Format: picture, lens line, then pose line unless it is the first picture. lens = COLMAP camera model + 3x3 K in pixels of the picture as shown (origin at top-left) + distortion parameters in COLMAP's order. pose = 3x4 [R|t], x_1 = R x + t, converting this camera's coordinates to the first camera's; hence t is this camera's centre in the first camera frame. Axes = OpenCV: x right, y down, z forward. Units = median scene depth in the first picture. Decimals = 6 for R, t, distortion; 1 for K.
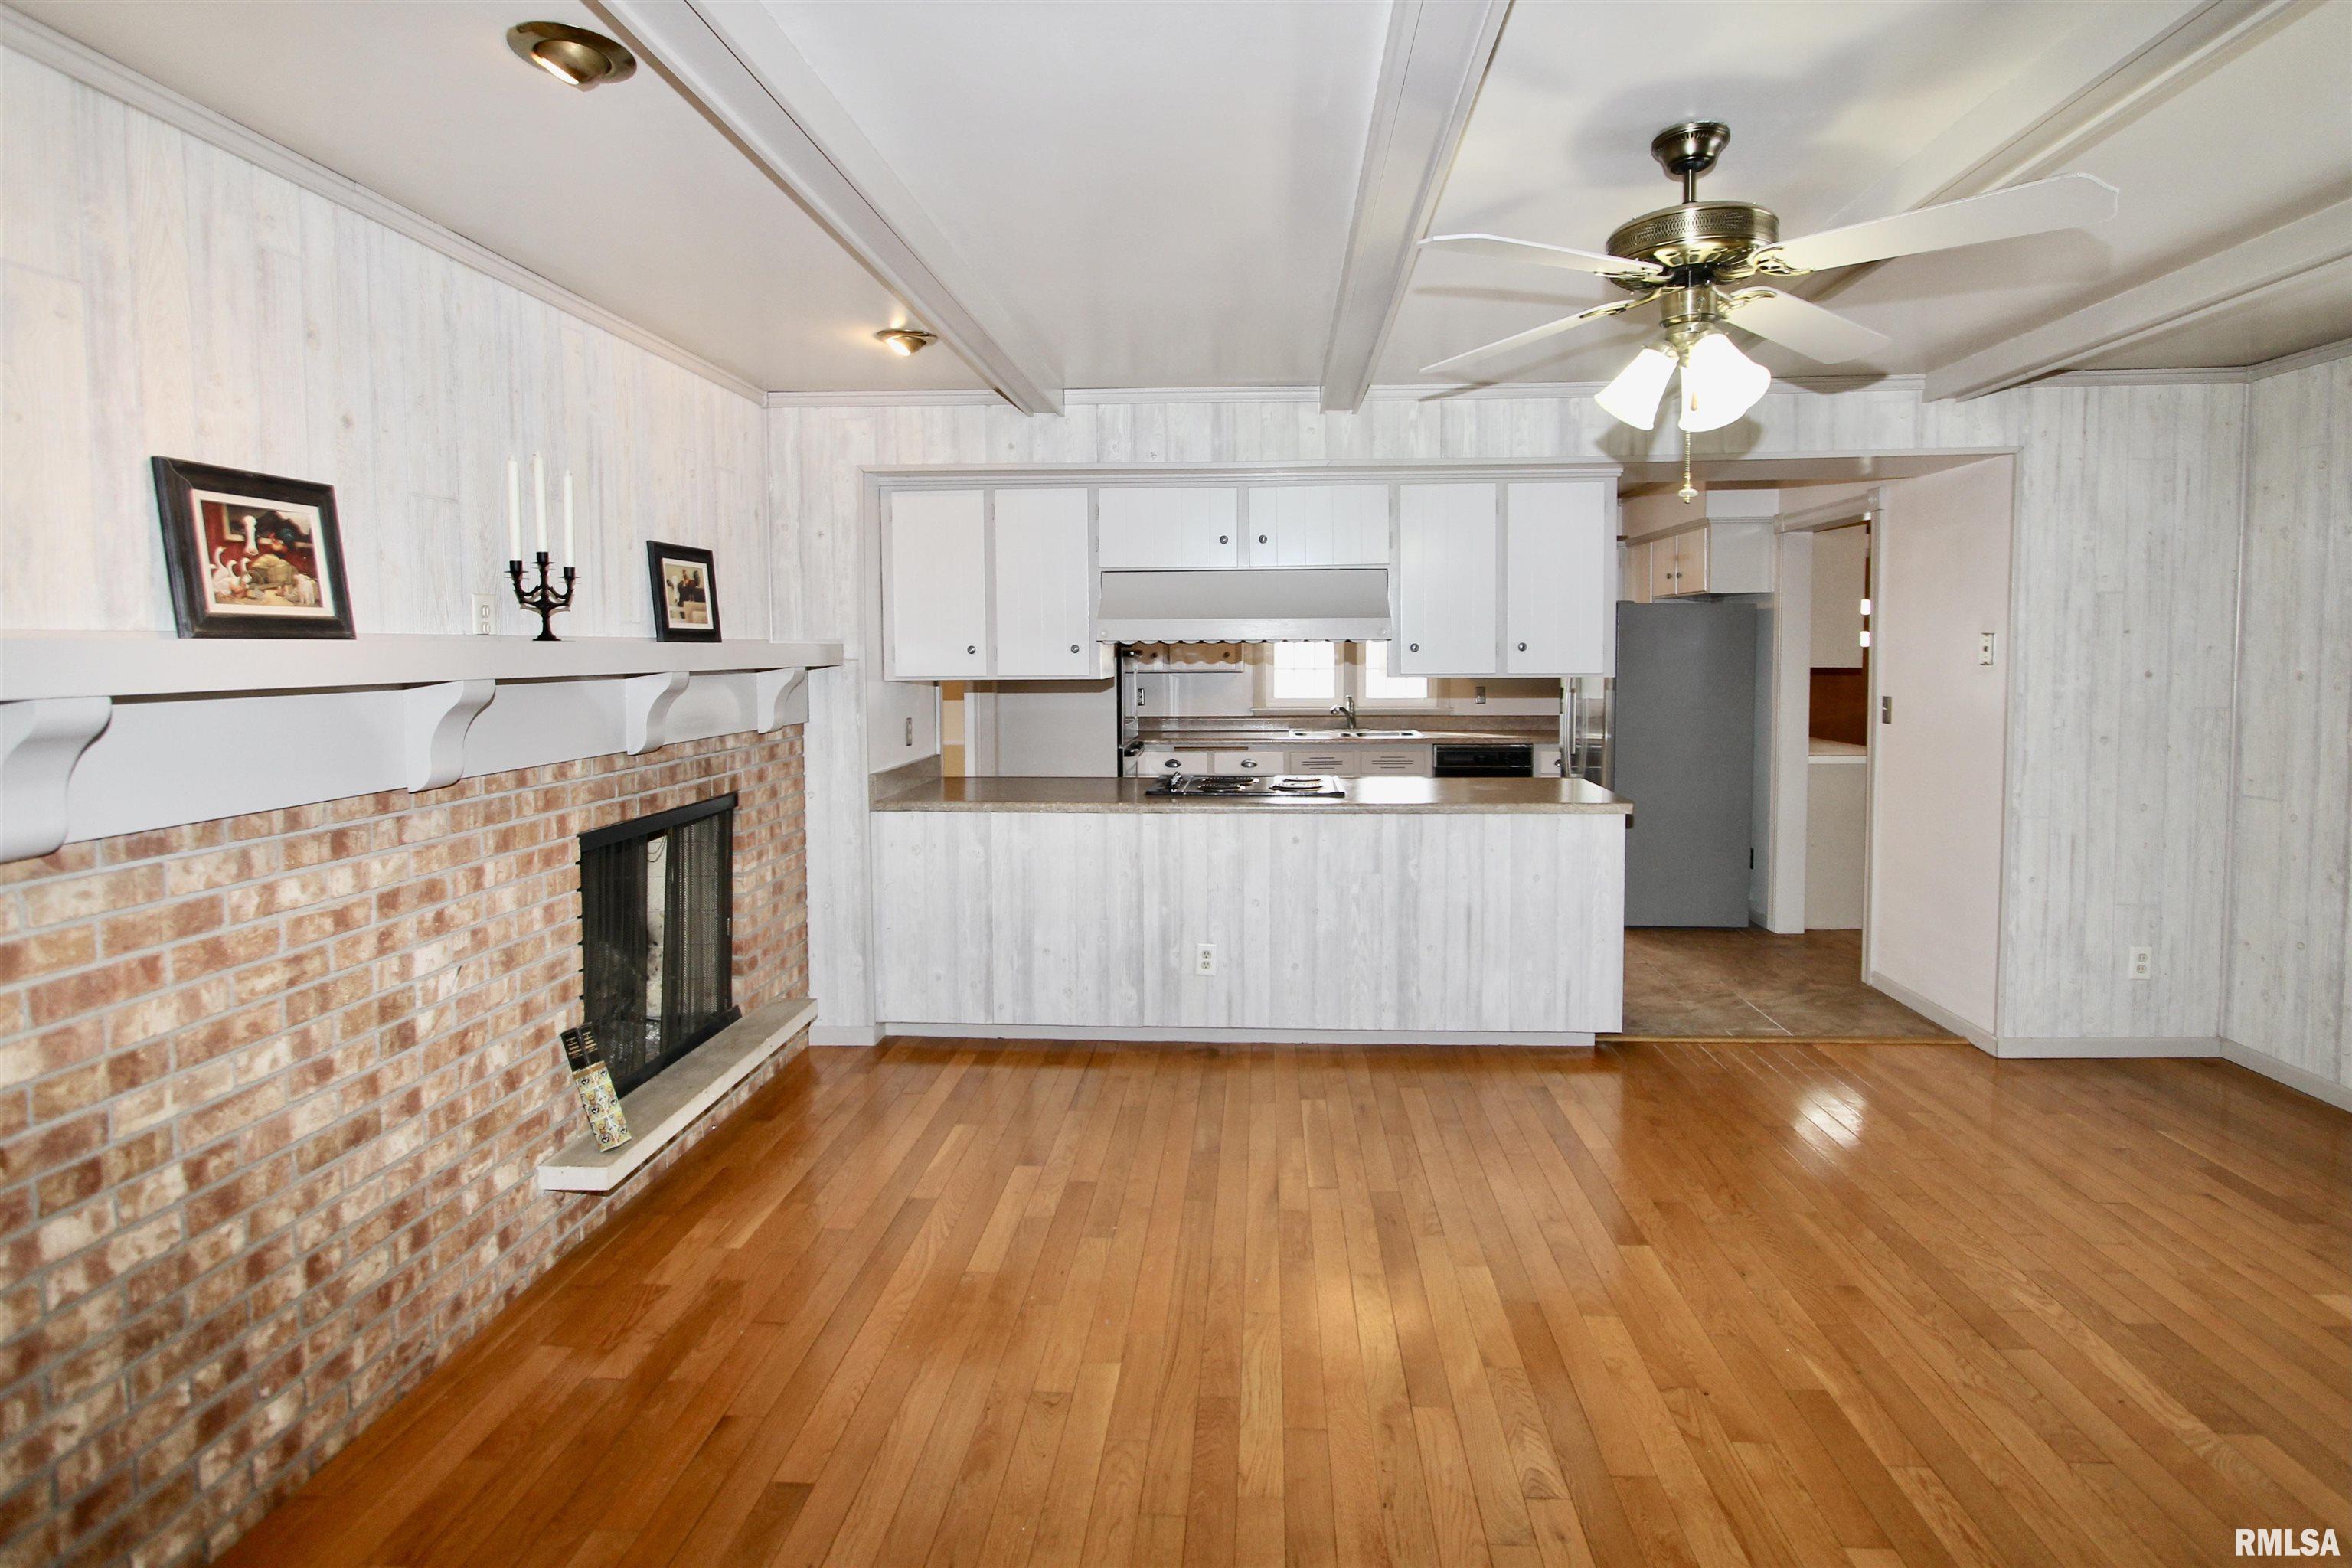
lens RADIAL K [[1146.4, 0, 1199.1], [0, 1146.4, 774.0], [0, 0, 1]] dist [-0.018648, 0.000241]
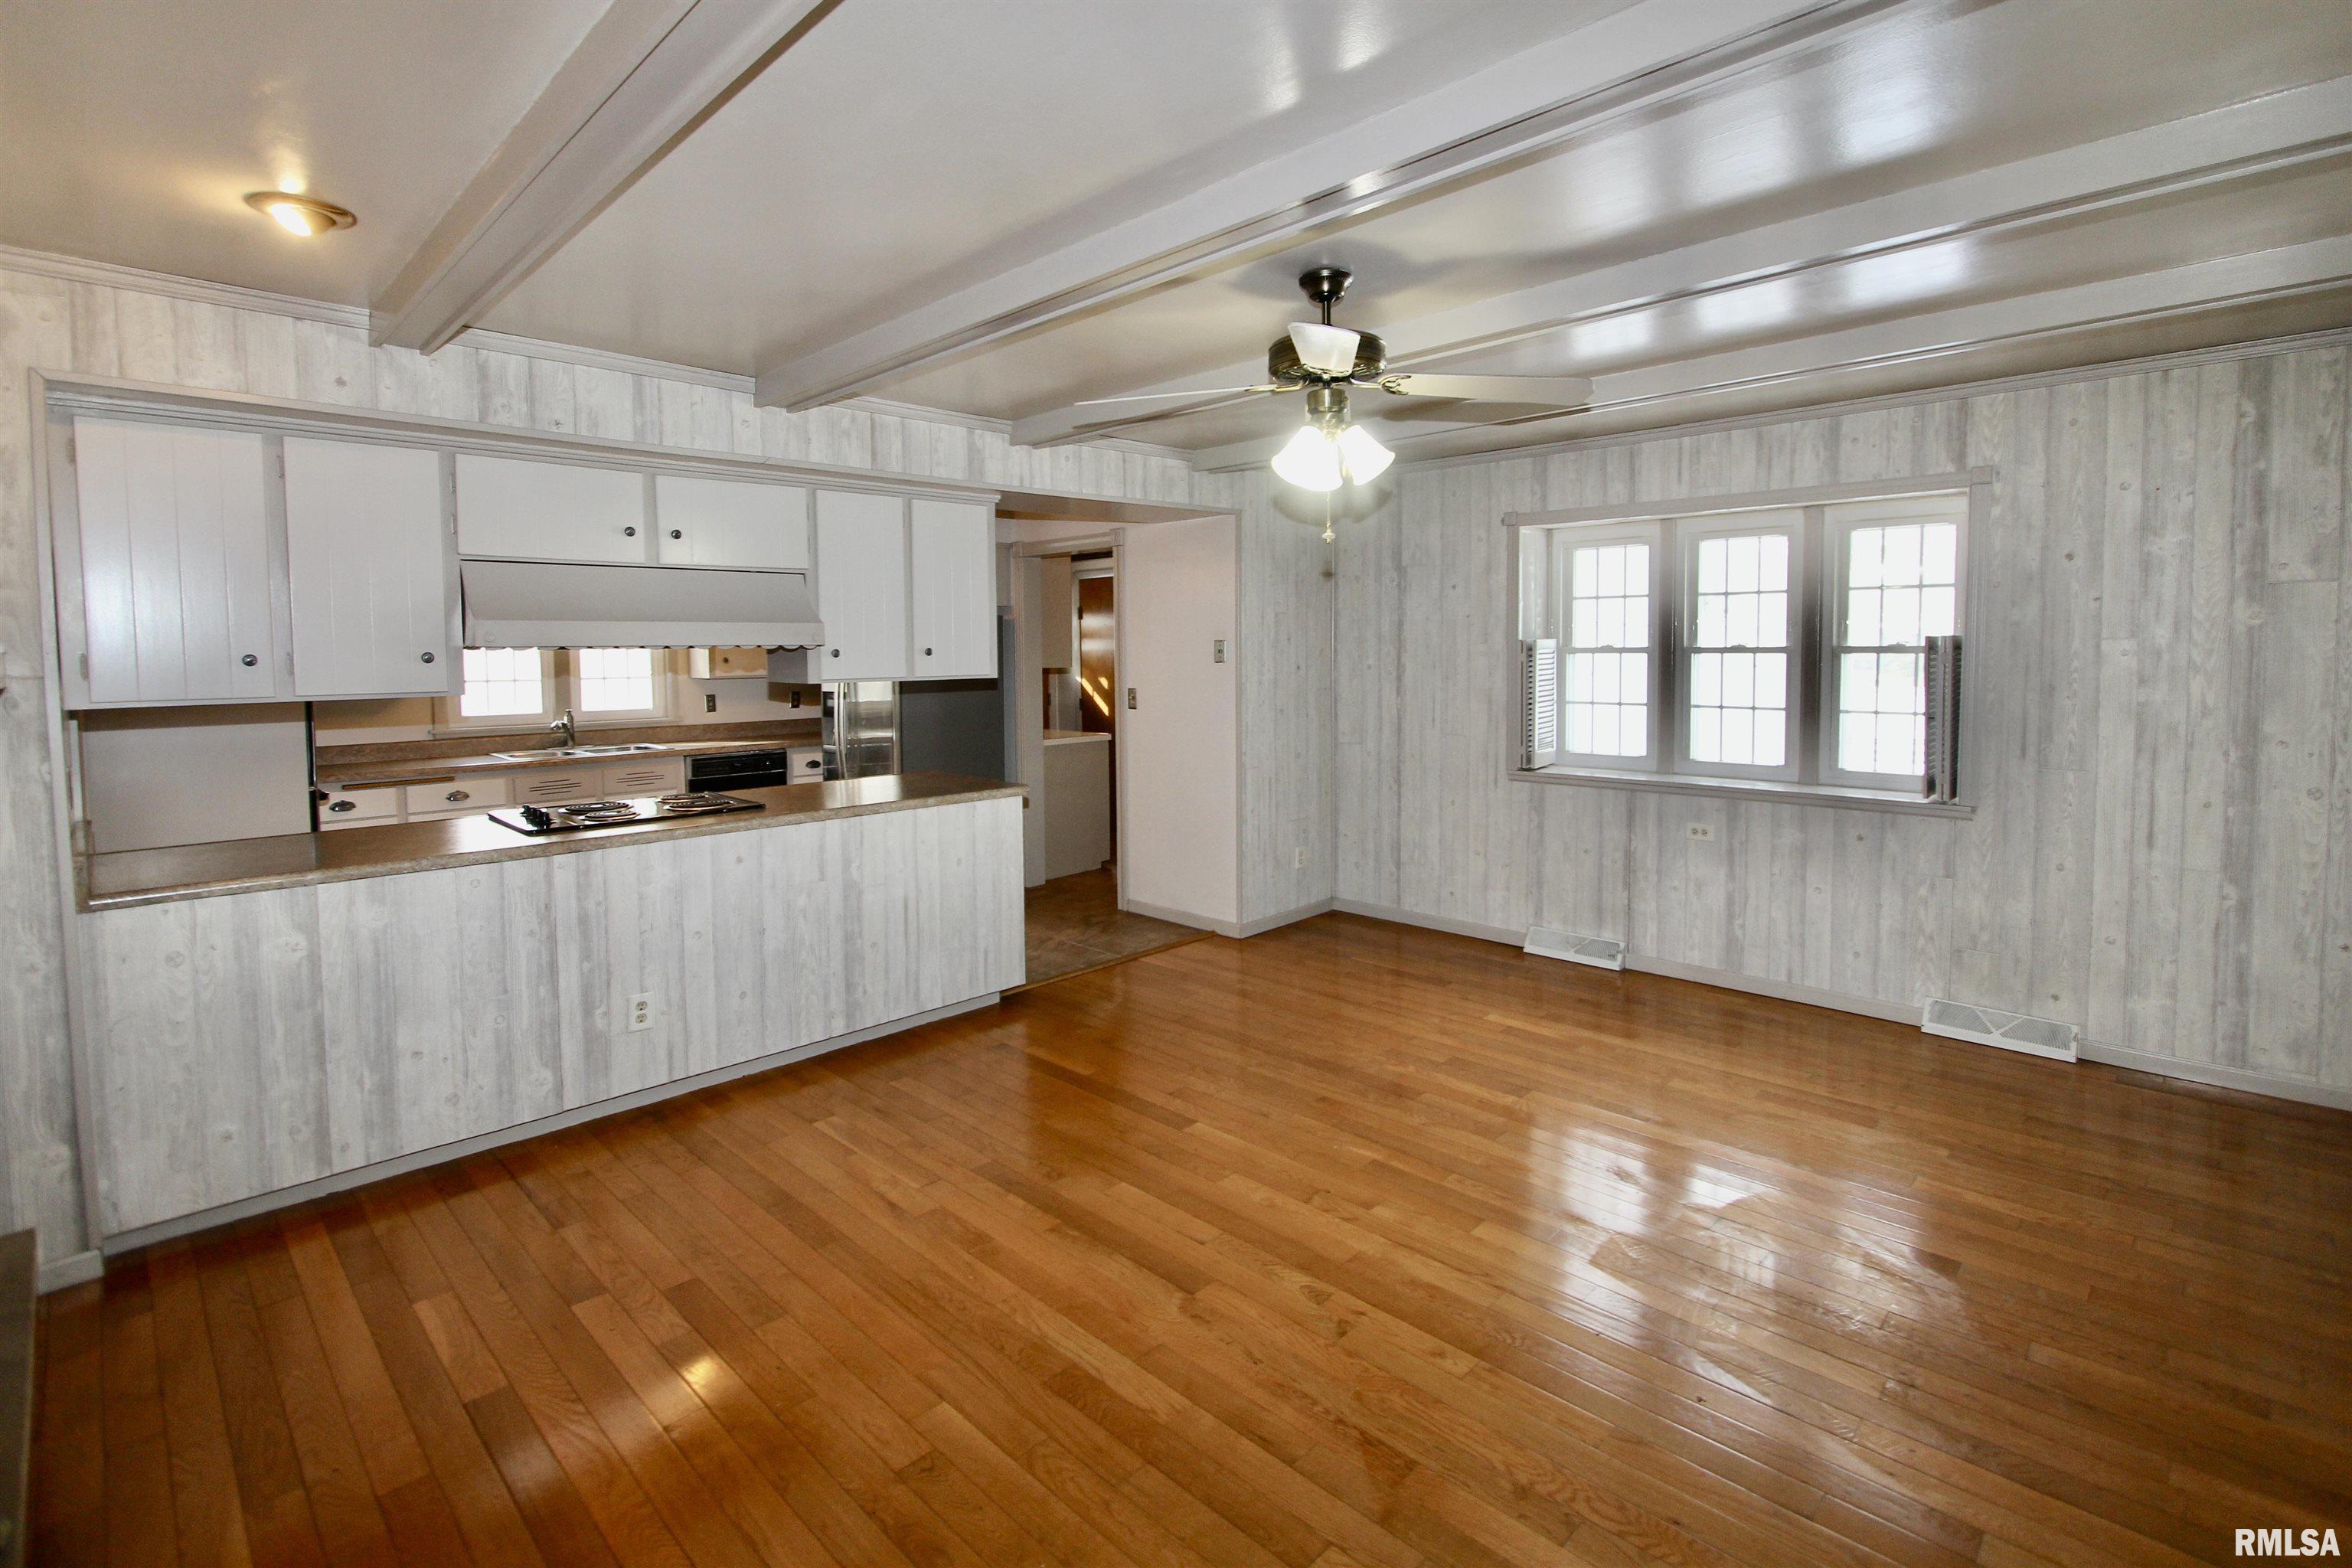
lens RADIAL K [[1080.5, 0, 1223.1], [0, 1080.5, 776.7], [0, 0, 1]] dist [-0.015621, 0.002400]
pose [[0.642952, -0.089757, 0.760629, -0.324515], [0.088257, 0.995176, 0.042831, -0.012628], [-0.760805, 0.039593, 0.647772, 0.127803]]
